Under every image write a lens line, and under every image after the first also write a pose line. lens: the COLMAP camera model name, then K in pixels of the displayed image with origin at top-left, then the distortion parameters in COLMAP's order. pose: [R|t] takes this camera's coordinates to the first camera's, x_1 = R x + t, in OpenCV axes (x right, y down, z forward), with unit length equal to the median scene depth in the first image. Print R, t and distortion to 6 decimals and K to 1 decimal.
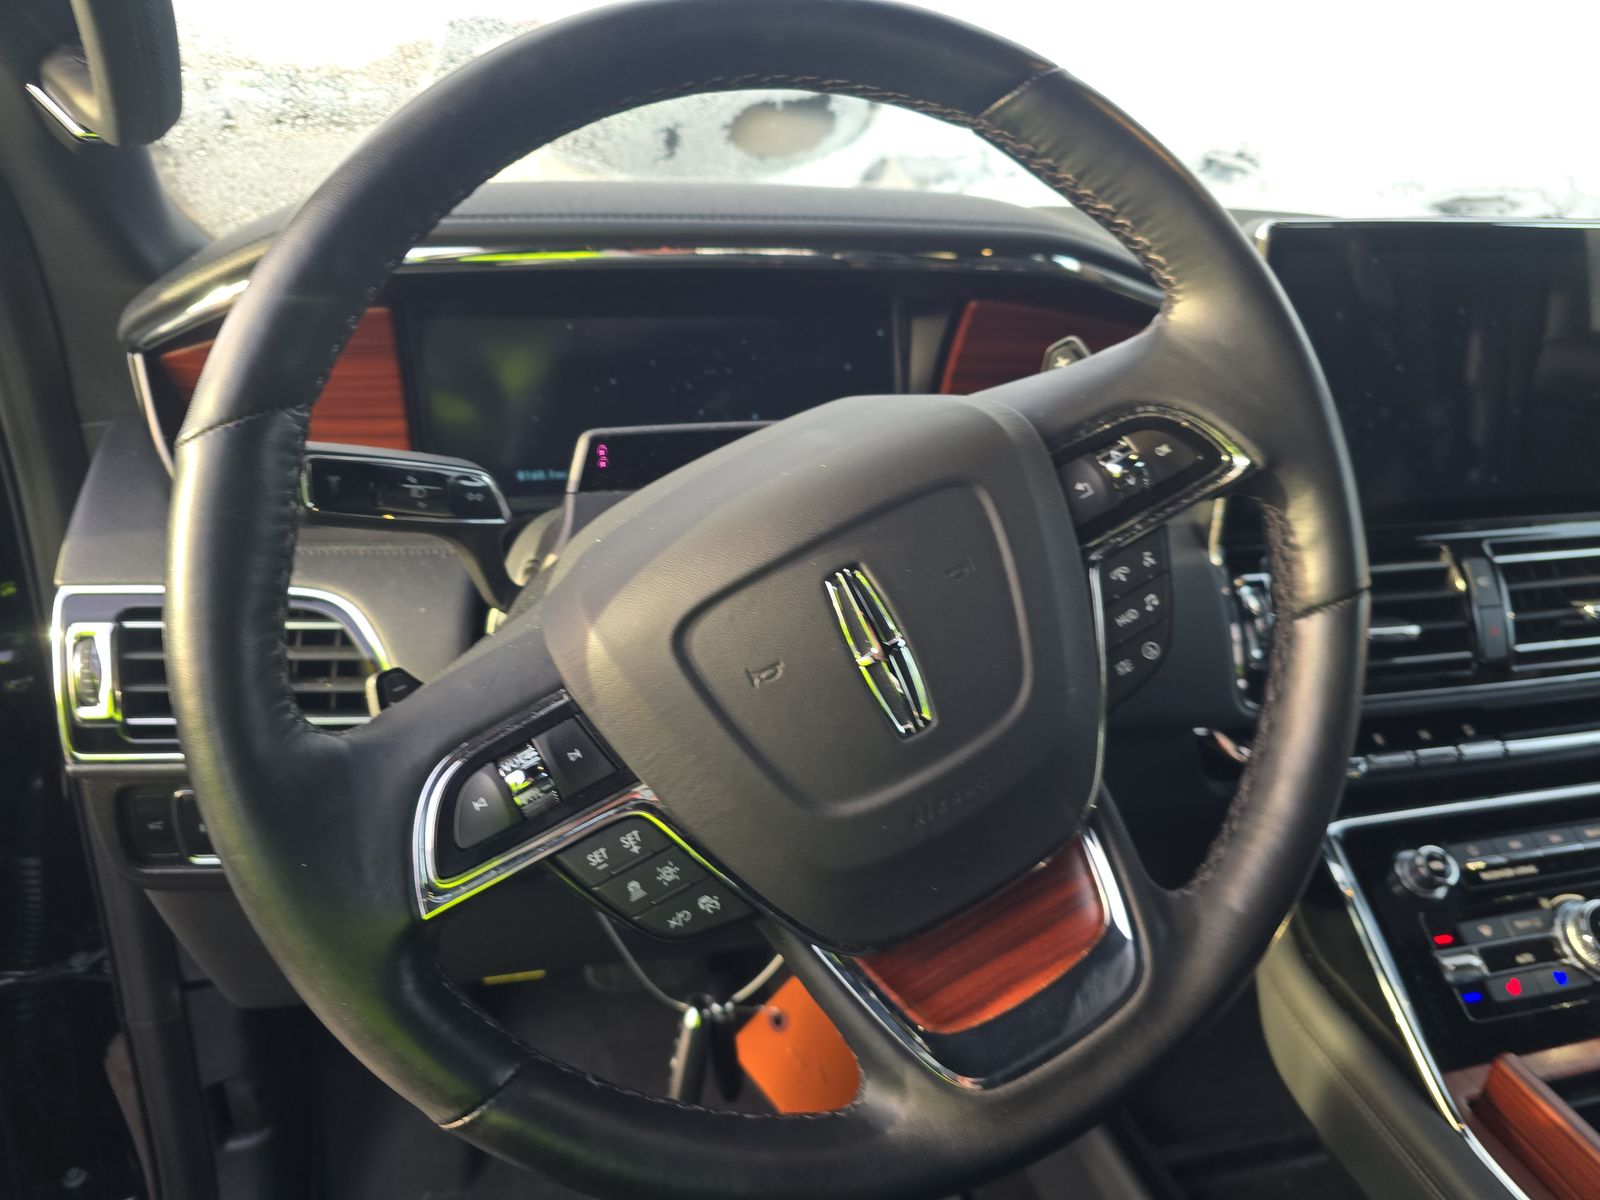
lens RADIAL K [[1108.6, 0, 800.0], [0, 1108.6, 600.0], [0, 0, 1]] dist [0.090046, -0.262506]
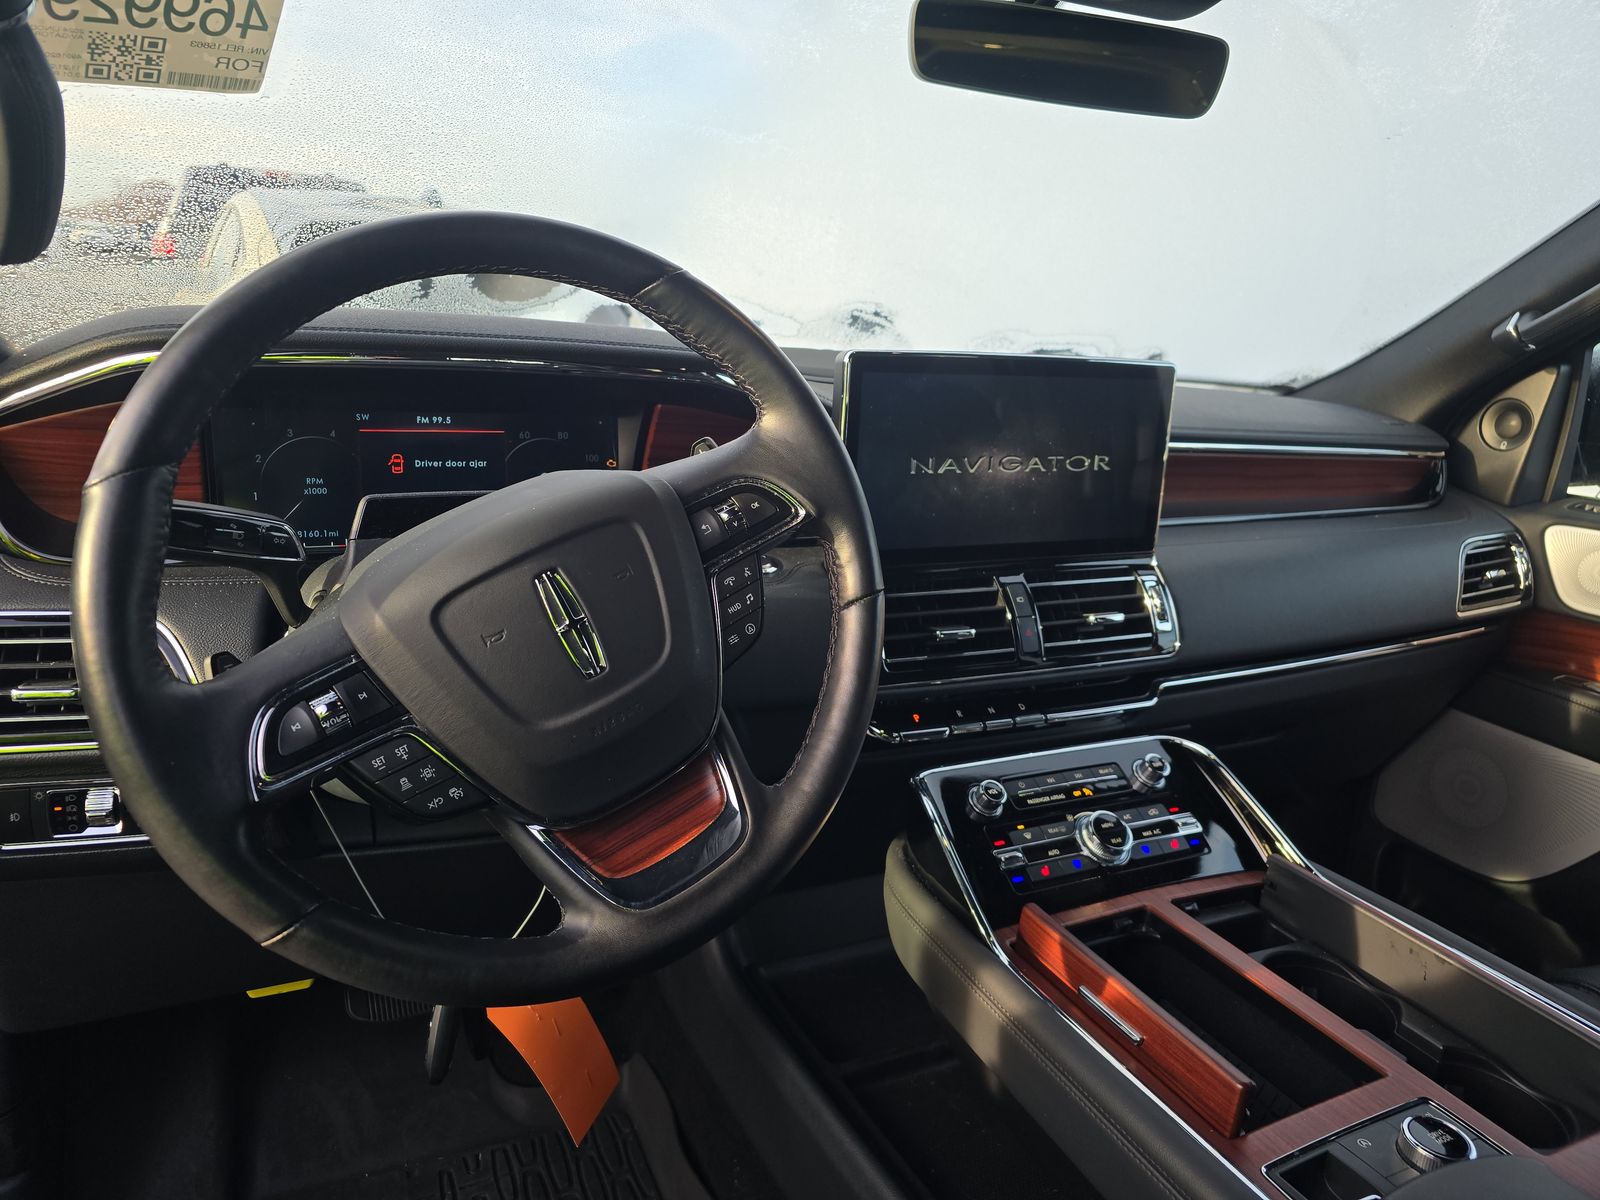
lens RADIAL K [[1148.9, 0, 800.0], [0, 1148.9, 600.0], [0, 0, 1]] dist [0.108327, -0.210453]
pose [[0.979723, -0.008733, 0.200168, 0.058344], [0.031477, 0.993352, -0.110726, 0.187934], [-0.197870, 0.114781, 0.973485, -0.608276]]
